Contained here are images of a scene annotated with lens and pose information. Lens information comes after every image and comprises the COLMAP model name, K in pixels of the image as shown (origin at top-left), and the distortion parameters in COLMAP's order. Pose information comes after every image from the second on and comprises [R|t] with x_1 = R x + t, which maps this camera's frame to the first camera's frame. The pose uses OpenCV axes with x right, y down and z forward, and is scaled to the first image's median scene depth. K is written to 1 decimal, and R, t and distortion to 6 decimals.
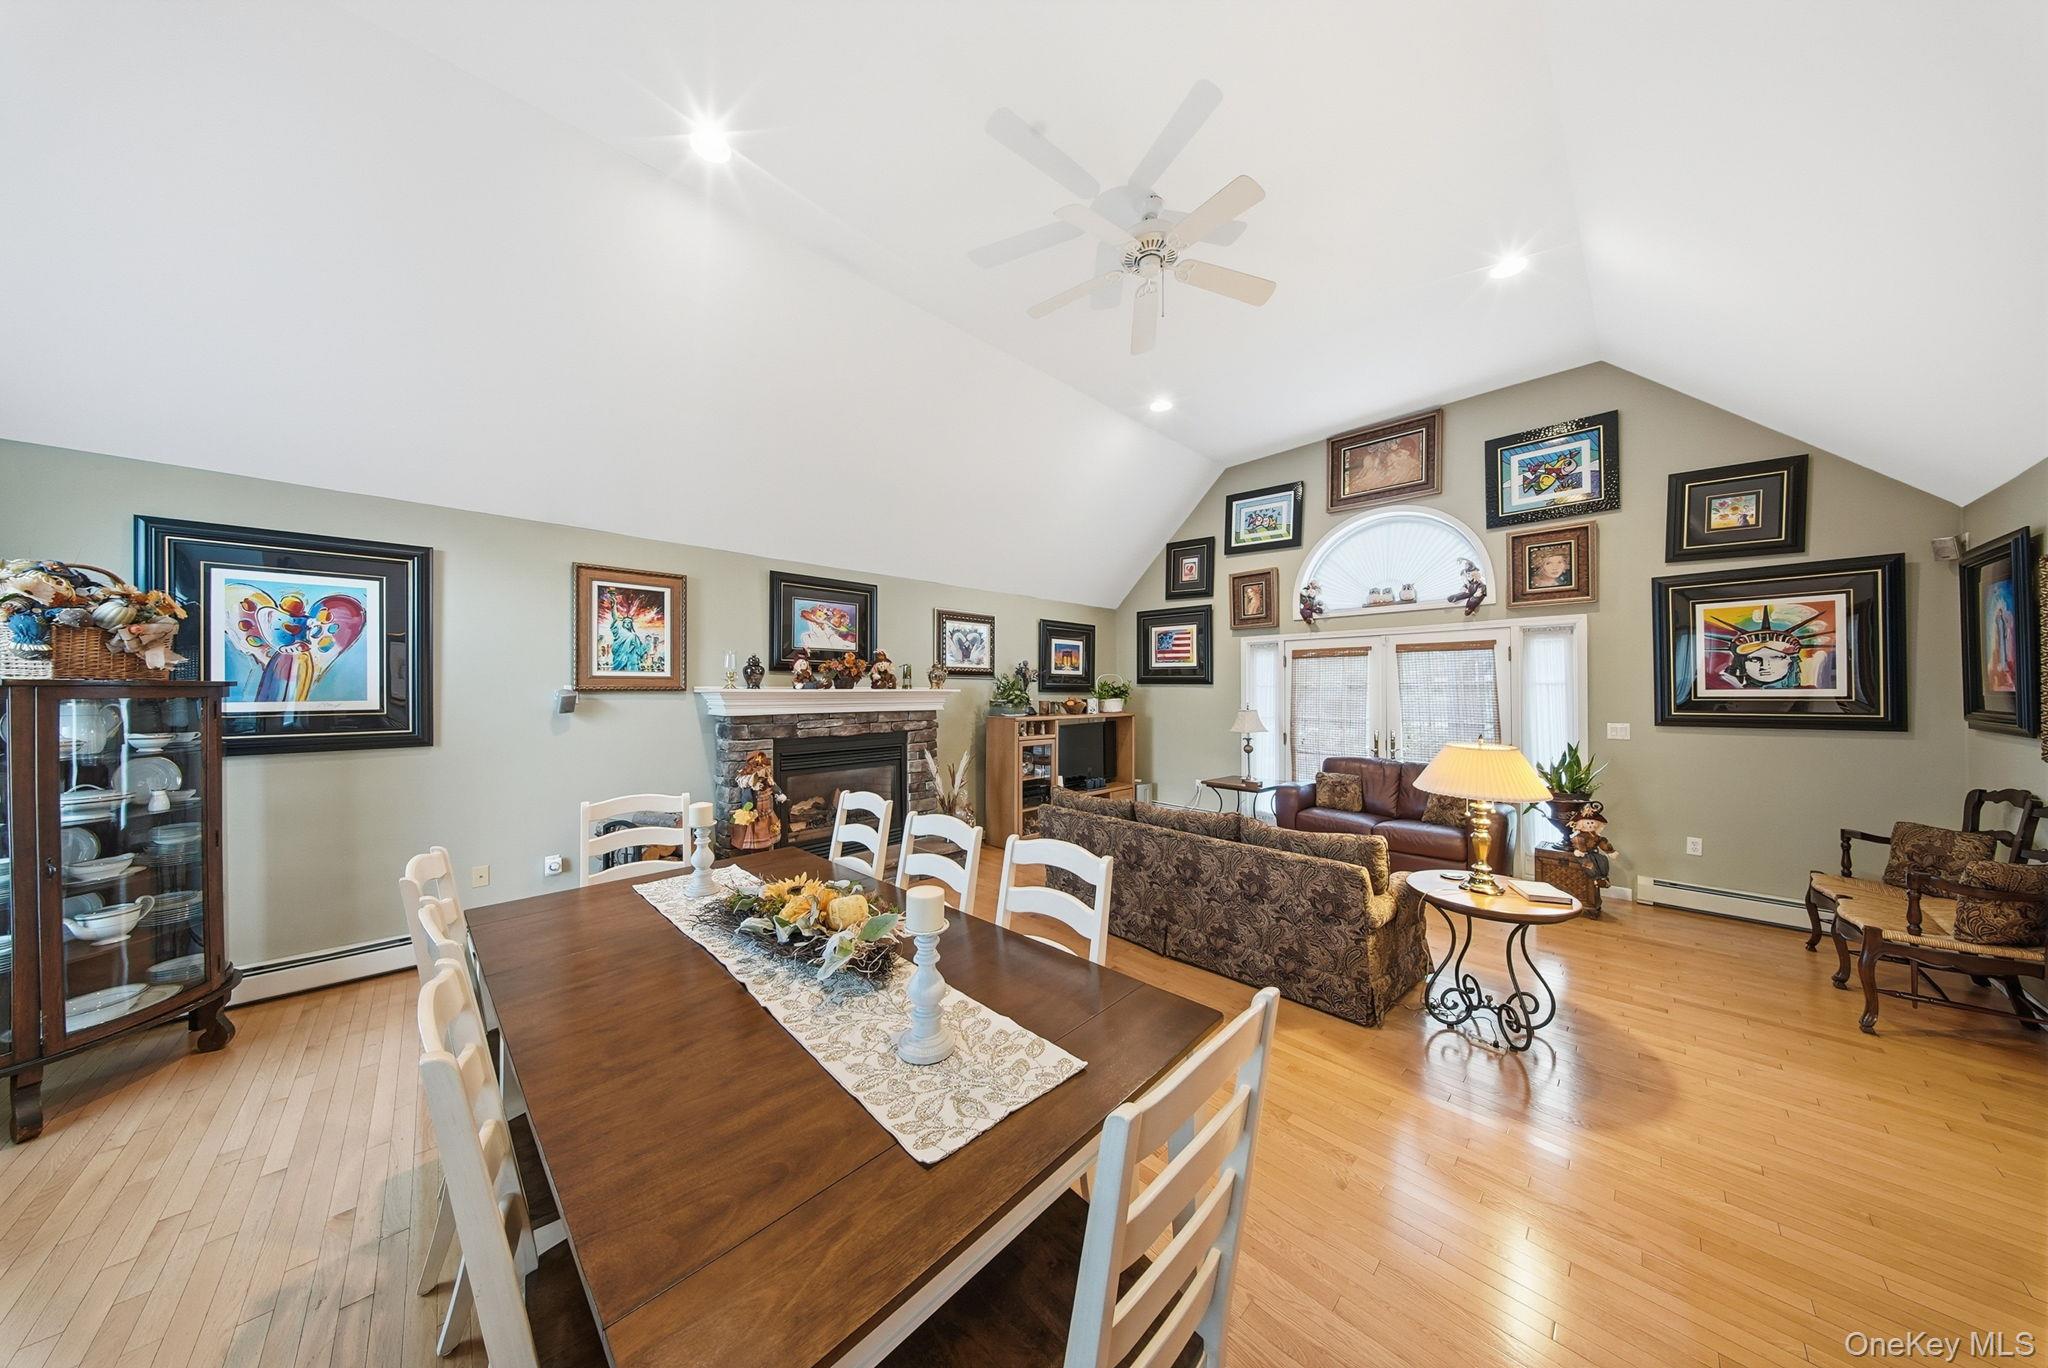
lens RADIAL K [[612.0, 0, 1005.2], [0, 612.0, 684.1], [0, 0, 1]] dist [-0.001195, -0.001125]
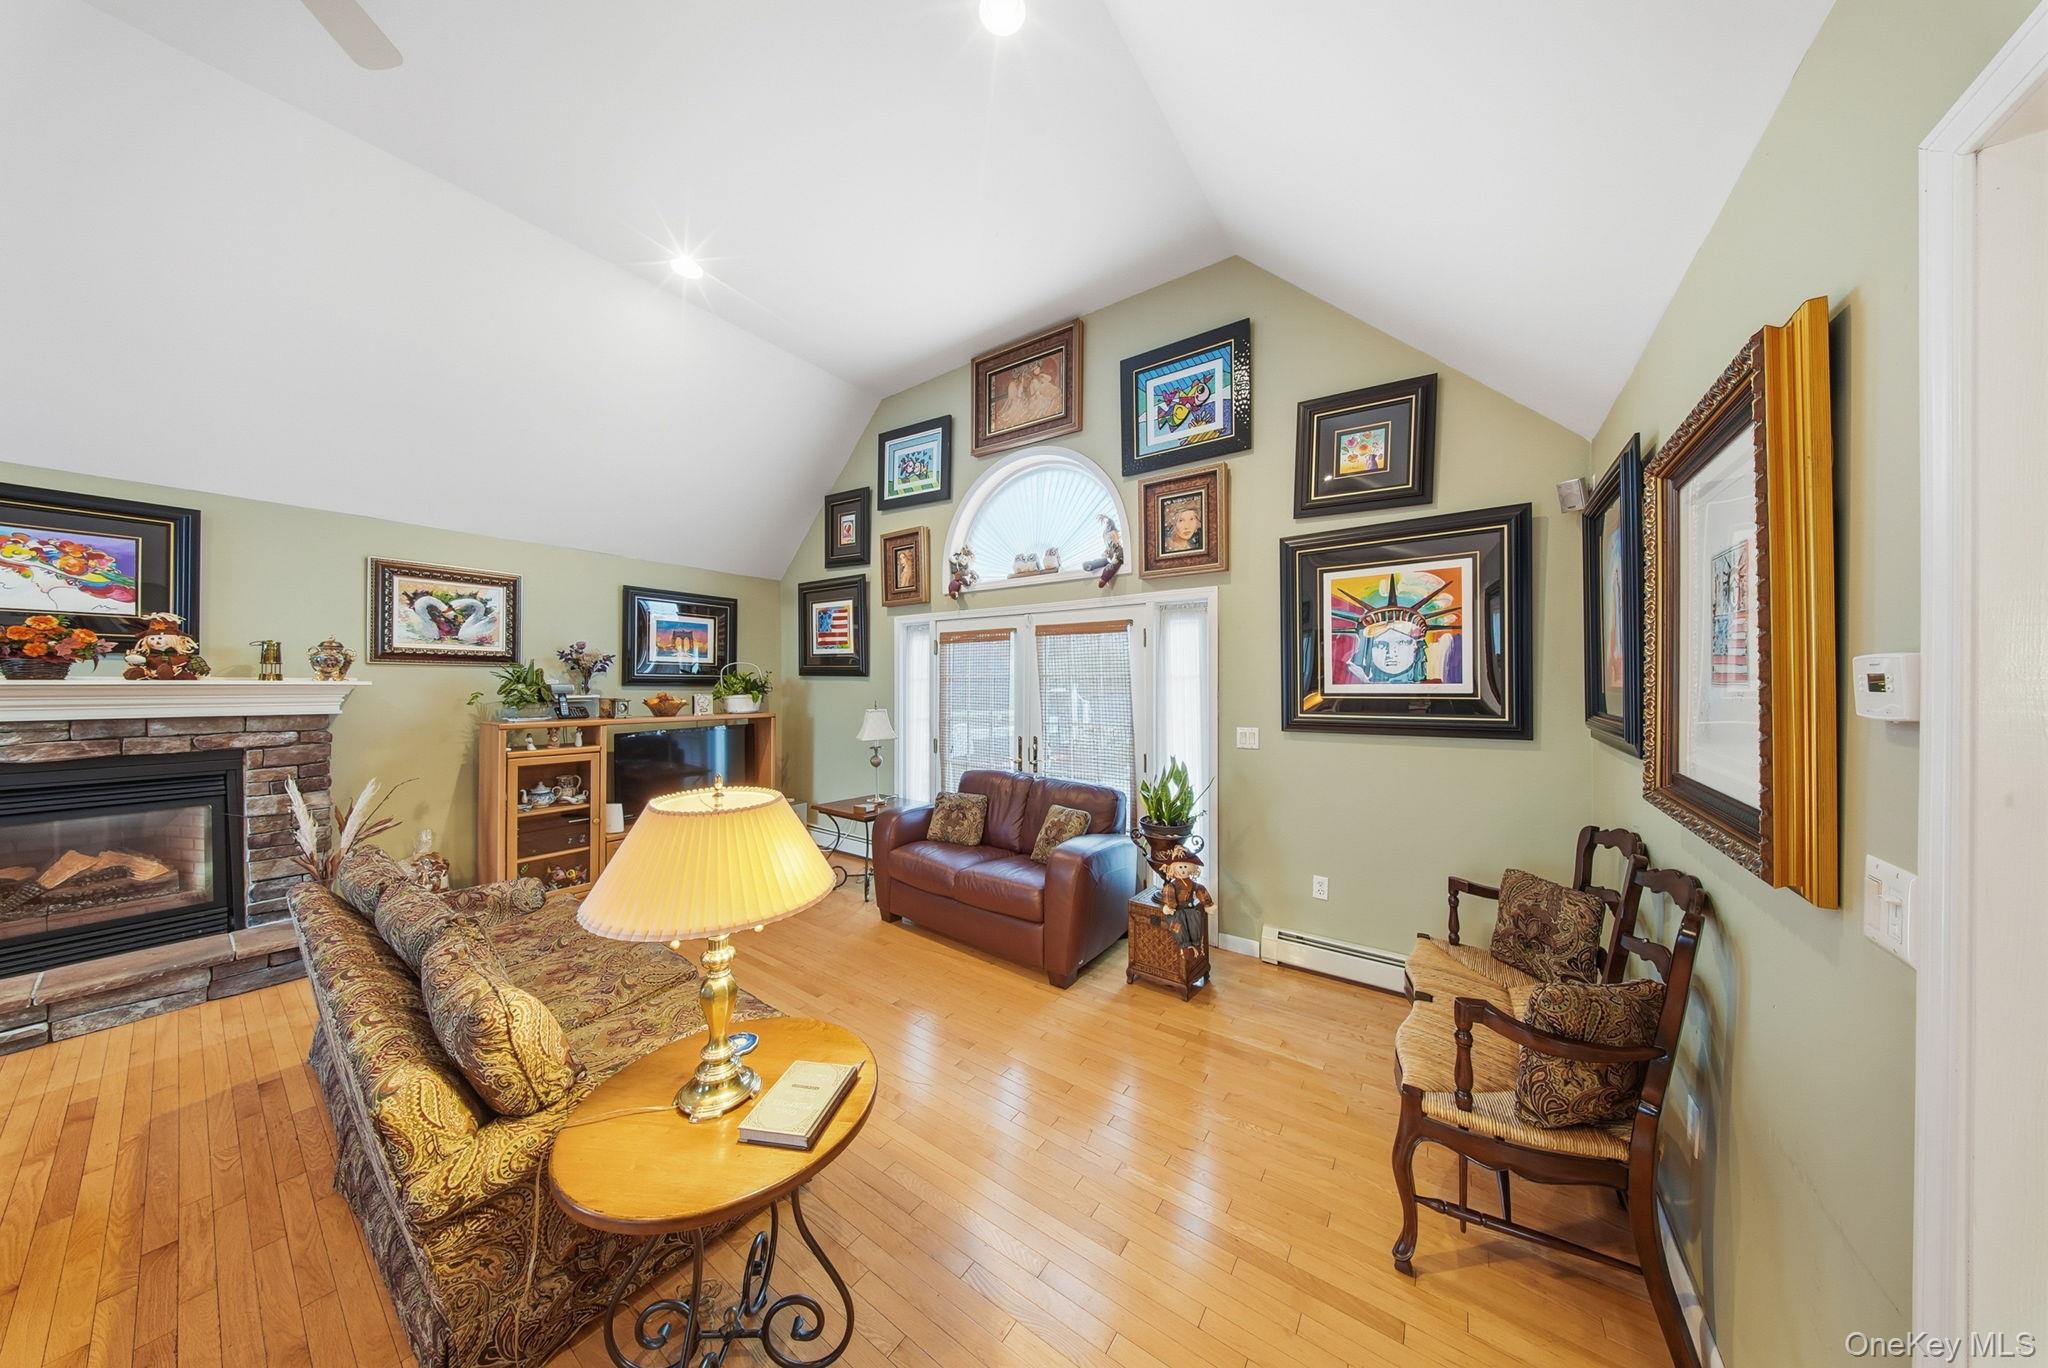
lens RADIAL K [[612.0, 0, 1010.7], [0, 612.0, 681.7], [0, 0, 1]] dist [-0.001195, -0.001125]
pose [[0.983050, 0.003225, 0.183307, 0.495524], [-0.004339, 0.999974, 0.005677, 0.002541], [-0.183284, -0.006376, 0.983039, 0.259838]]
